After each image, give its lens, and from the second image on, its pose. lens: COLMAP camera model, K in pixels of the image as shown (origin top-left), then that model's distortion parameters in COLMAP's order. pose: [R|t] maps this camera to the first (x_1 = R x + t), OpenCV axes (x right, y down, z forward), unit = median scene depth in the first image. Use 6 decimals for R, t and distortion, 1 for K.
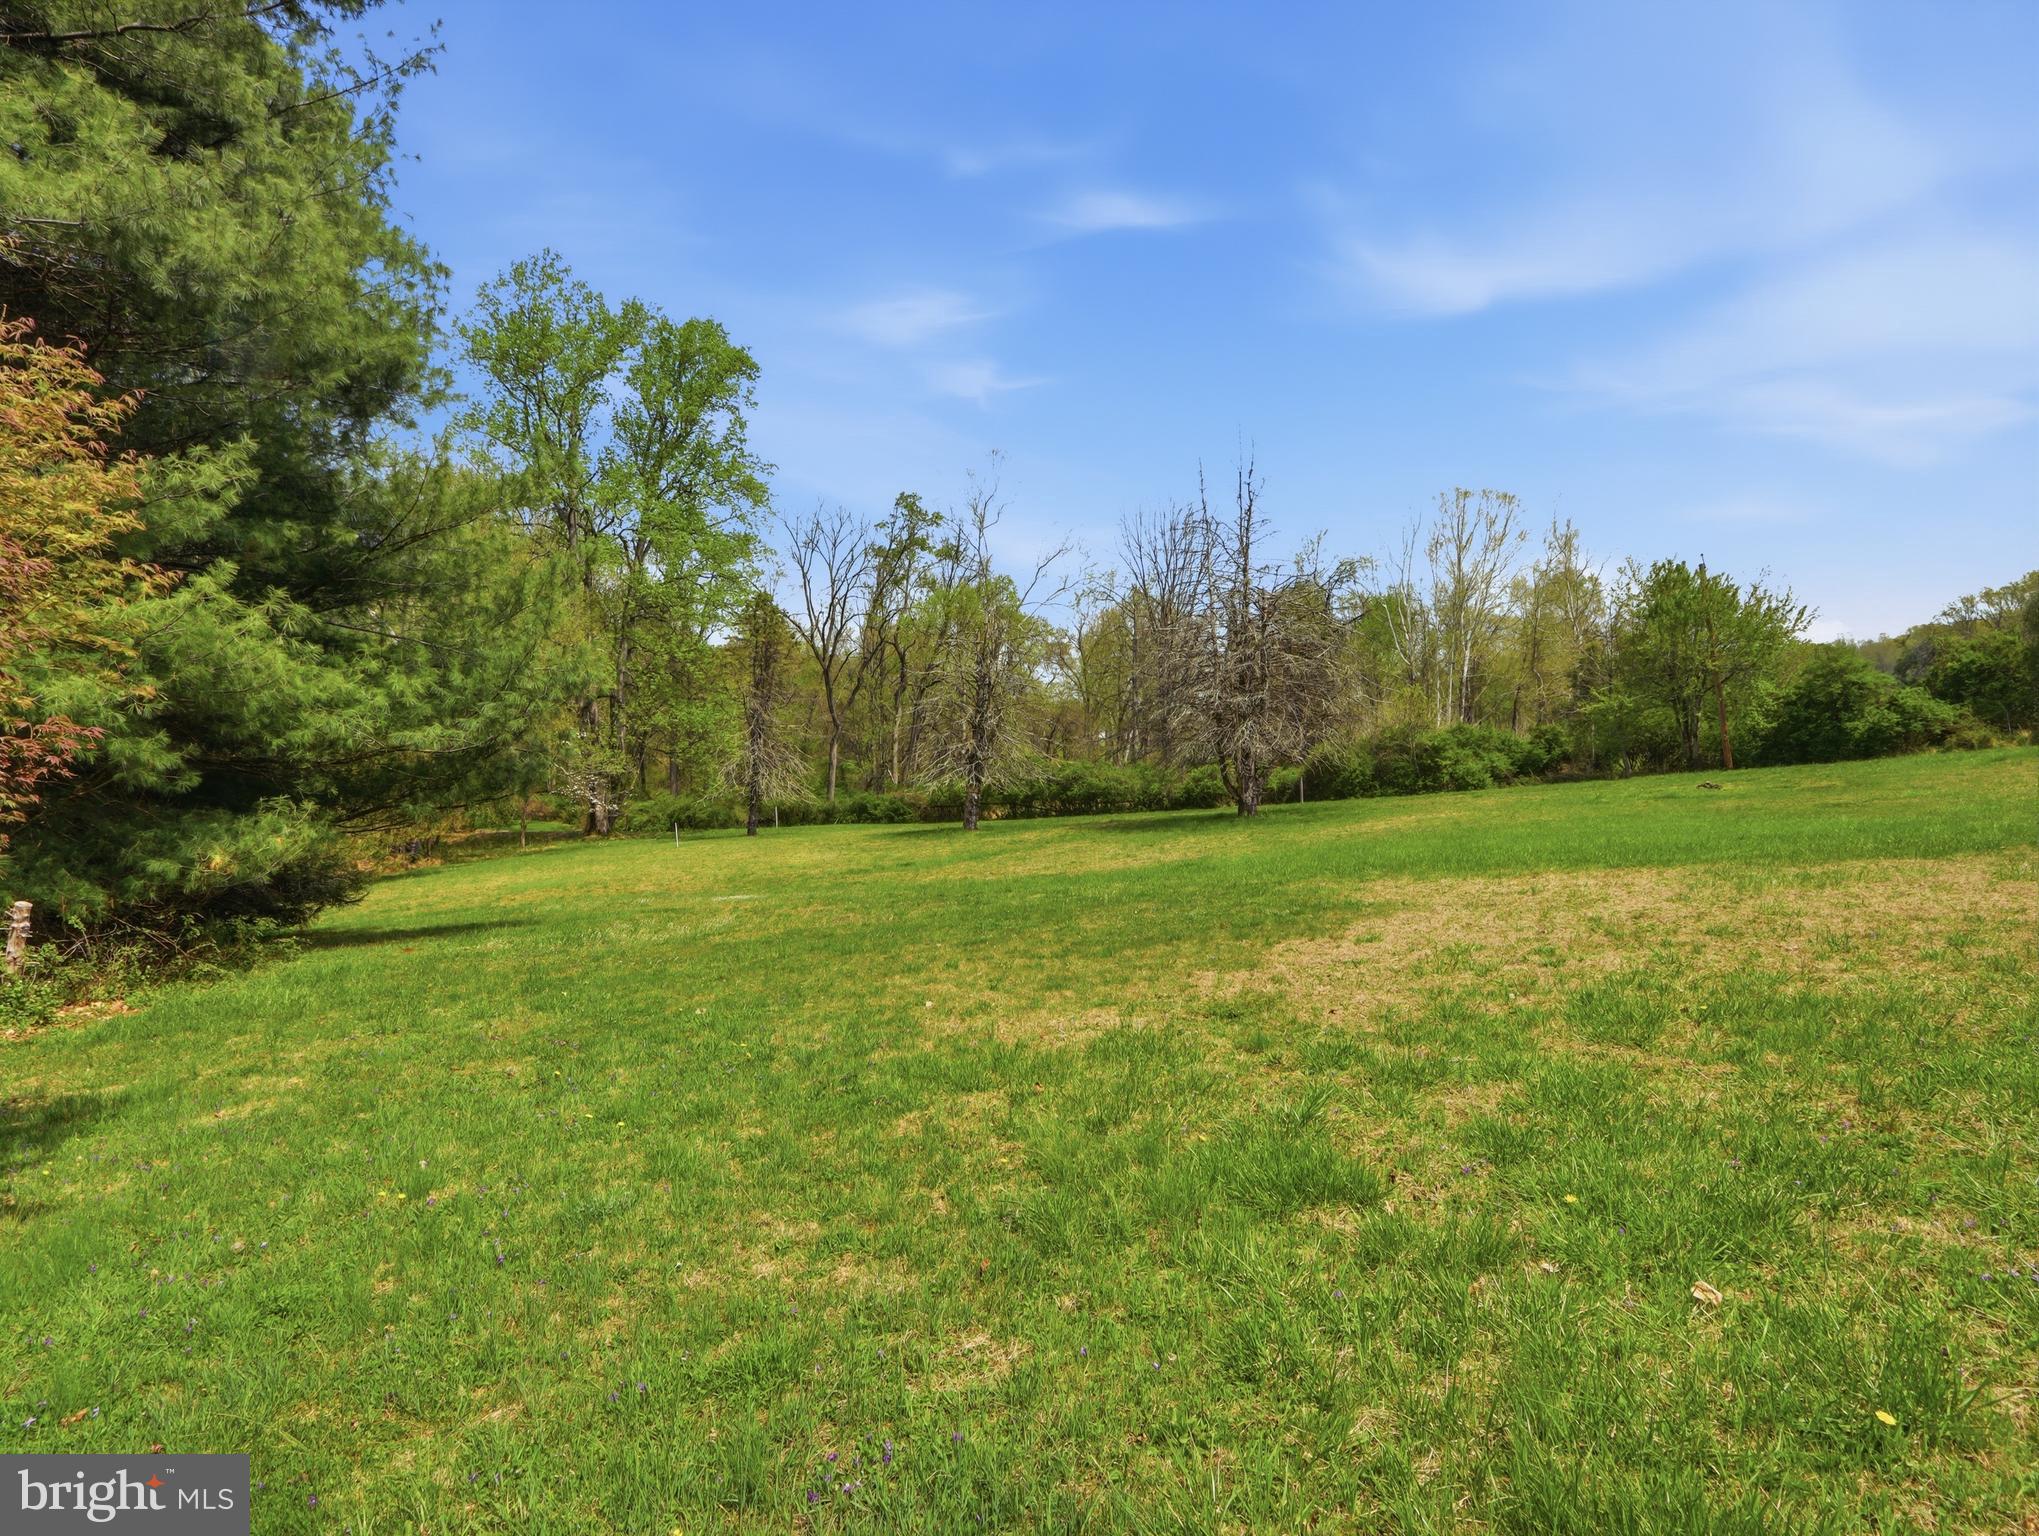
lens RADIAL K [[1100.3, 0, 1019.0], [0, 1100.3, 761.8], [0, 0, 1]] dist [-0.005471, -0.000580]
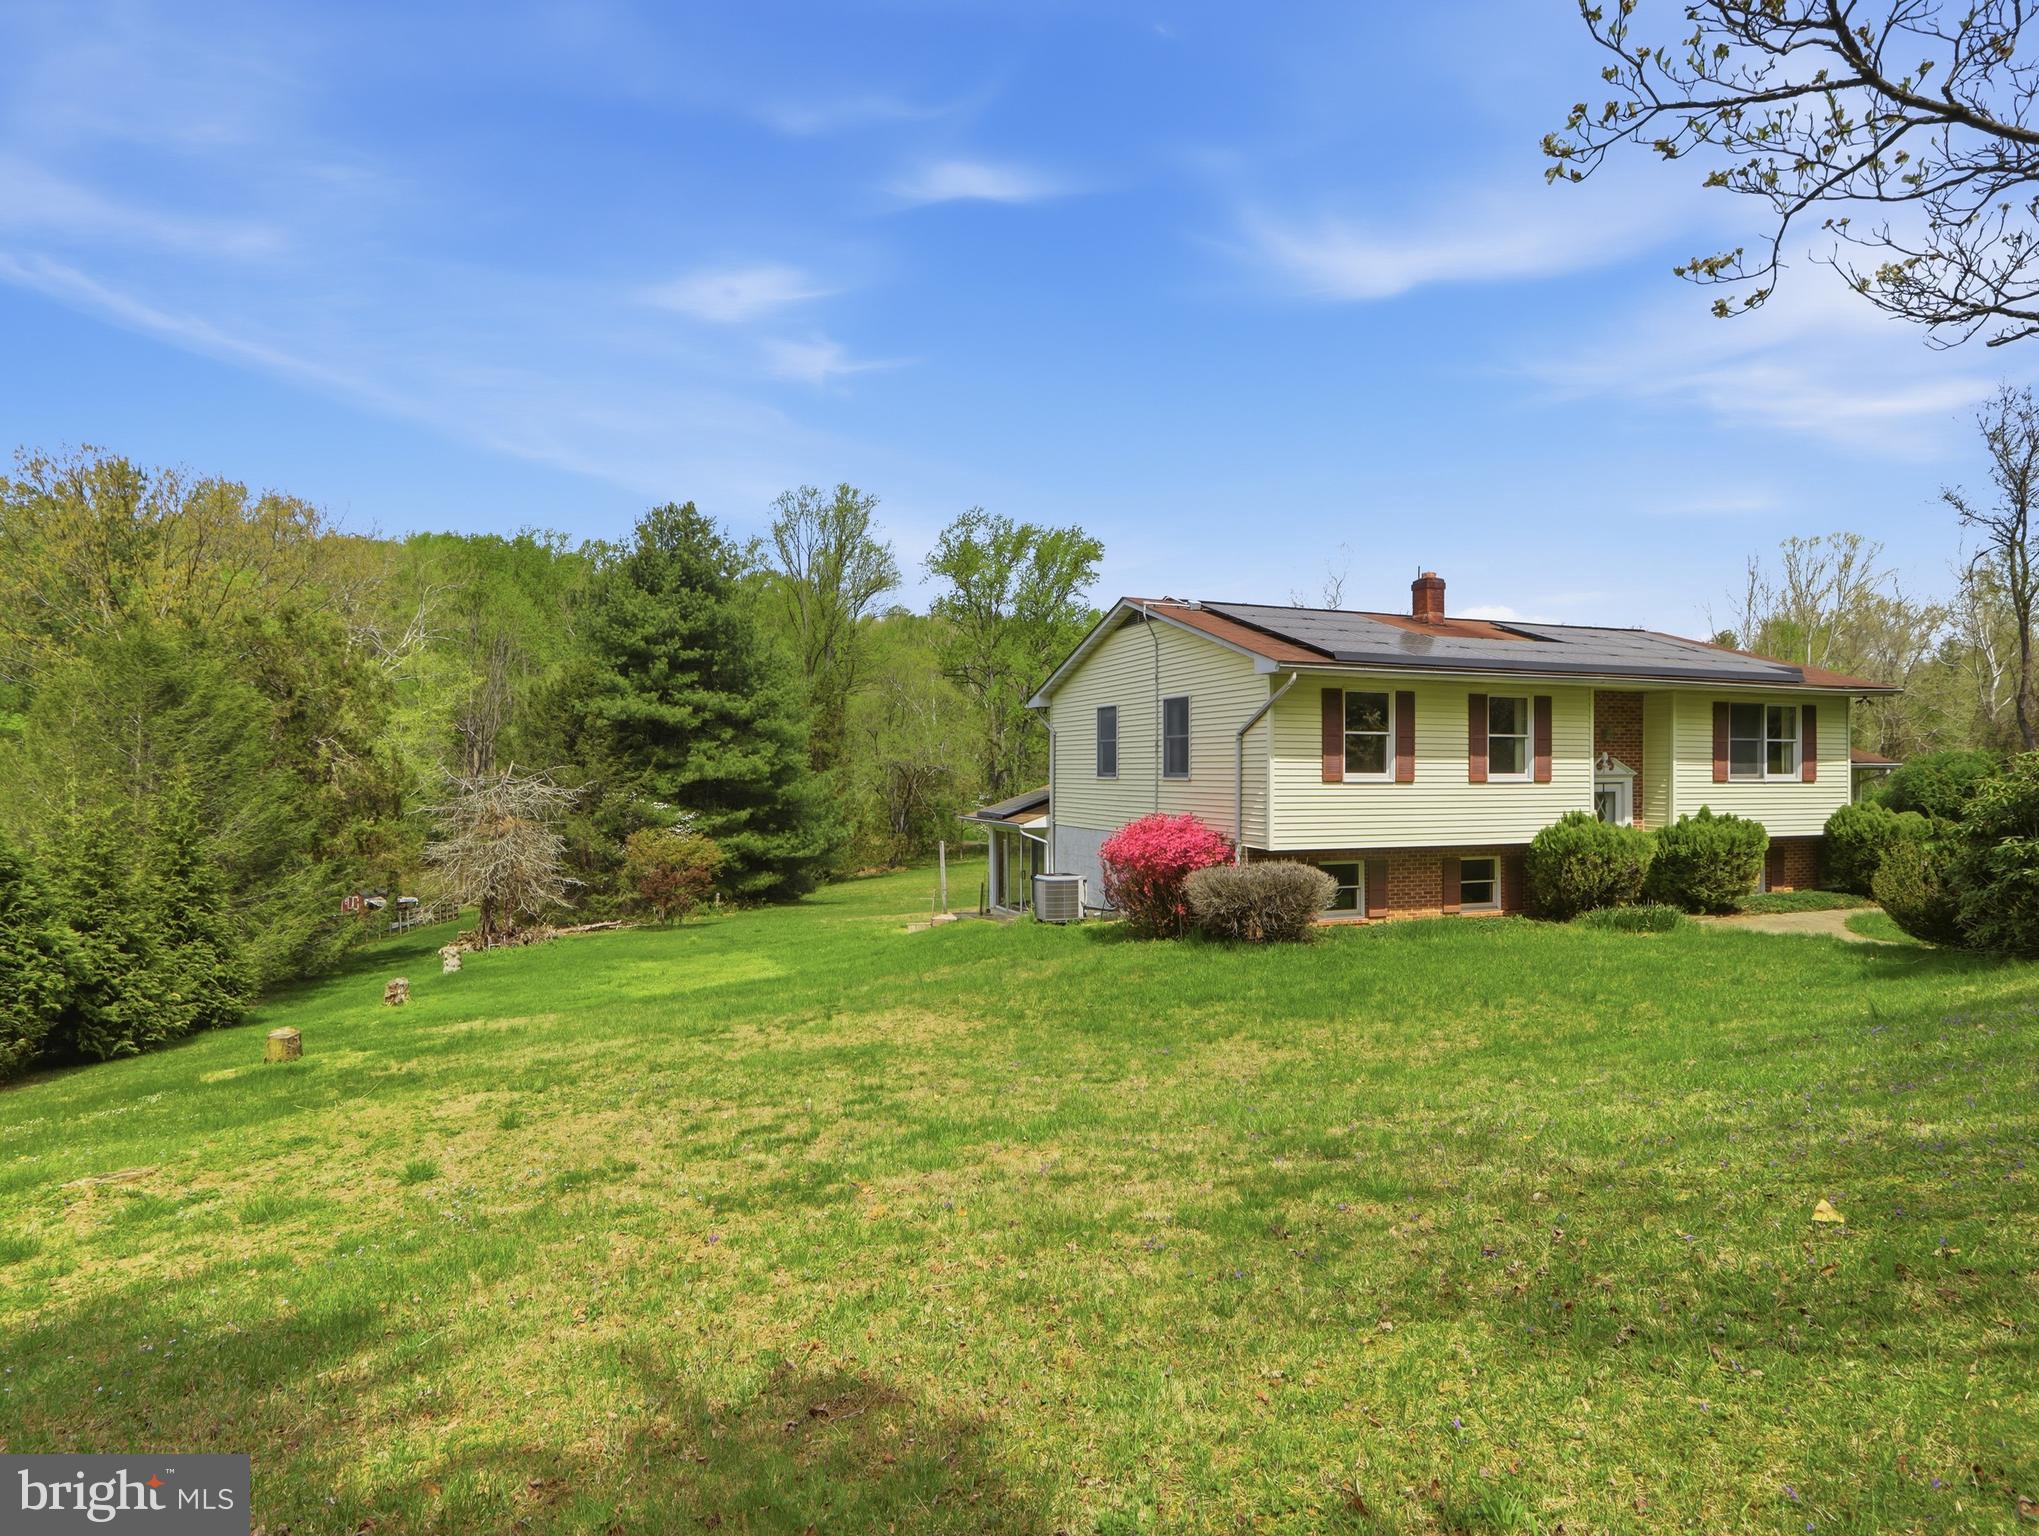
lens RADIAL K [[1100.3, 0, 1019.0], [0, 1100.3, 761.8], [0, 0, 1]] dist [-0.005471, -0.000580]
pose [[0.874436, -0.001896, -0.485138, 0.558658], [0.004878, 0.999976, 0.004885, -0.100044], [0.485117, -0.006638, 0.874424, -0.559008]]
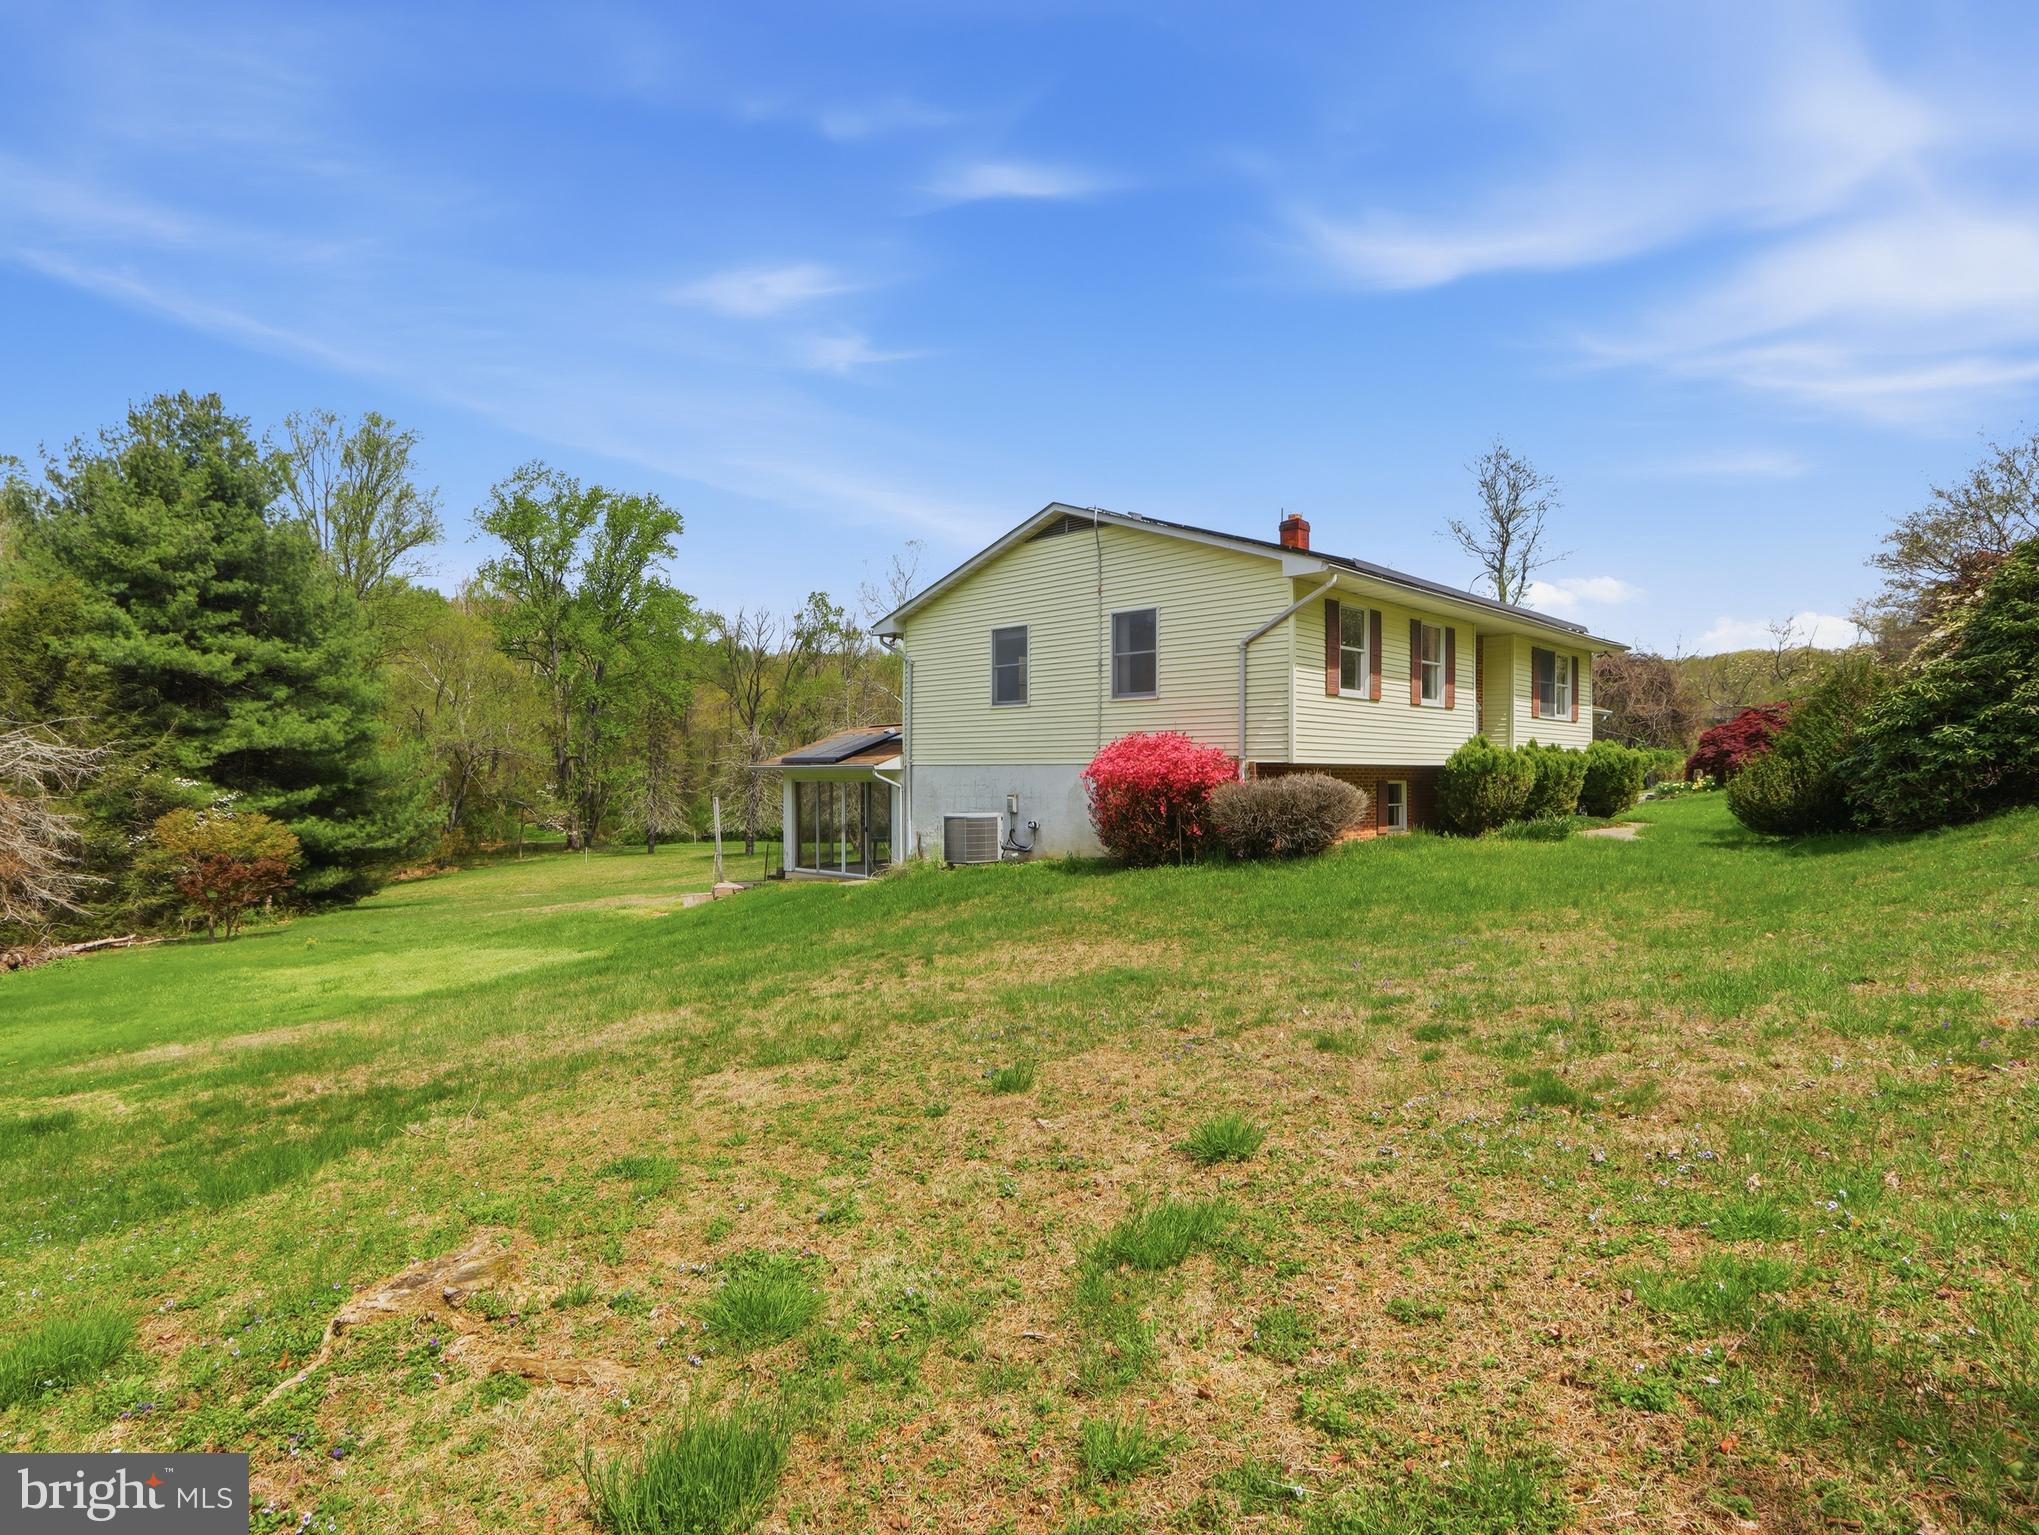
lens RADIAL K [[1100.3, 0, 1019.0], [0, 1100.3, 761.3], [0, 0, 1]] dist [-0.005471, -0.000580]
pose [[0.997058, 0.000551, -0.076646, 0.424112], [-0.000191, 0.999989, 0.004708, -0.075961], [0.076648, -0.004679, 0.997047, -0.553700]]
